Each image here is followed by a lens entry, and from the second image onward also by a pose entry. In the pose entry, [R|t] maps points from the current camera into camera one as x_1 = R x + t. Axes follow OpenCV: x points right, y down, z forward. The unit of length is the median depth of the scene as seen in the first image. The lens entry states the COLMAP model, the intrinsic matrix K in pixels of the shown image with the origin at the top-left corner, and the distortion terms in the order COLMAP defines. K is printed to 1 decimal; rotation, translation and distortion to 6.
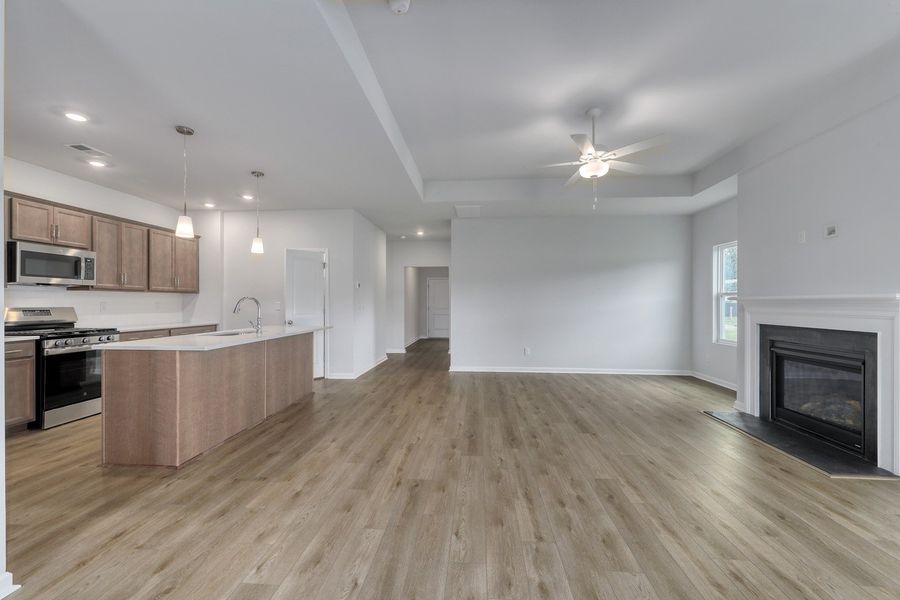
lens RADIAL K [[369.6, 0, 450.0], [0, 369.6, 300.0], [0, 0, 1]] dist [0.000304, 0.000061]
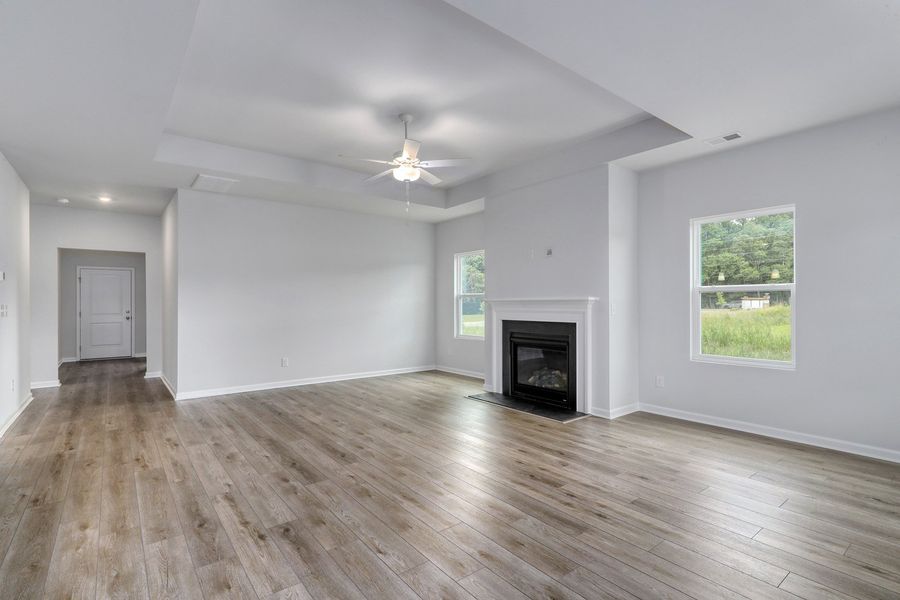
lens RADIAL K [[431.4, 0, 450.0], [0, 431.4, 300.0], [0, 0, 1]] dist [0.002685, -0.000020]
pose [[0.735797, 0.000957, 0.677201, -0.326572], [0.000243, 0.999999, -0.001678, -0.001215], [-0.677202, 0.001399, 0.735796, 0.040662]]
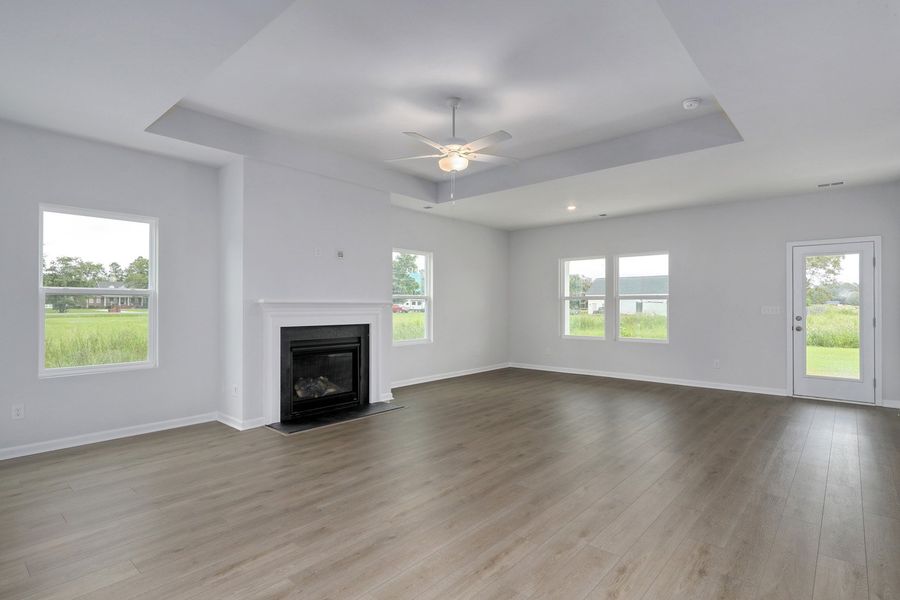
lens RADIAL K [[445.7, 0, 450.0], [0, 445.7, 300.0], [0, 0, 1]] dist [-0.003779, 0.000591]
pose [[-0.794002, 0.005120, 0.607893, -0.280831], [-0.004102, 0.999897, -0.013779, 0.006465], [-0.607901, -0.013434, -0.793899, 1.866353]]
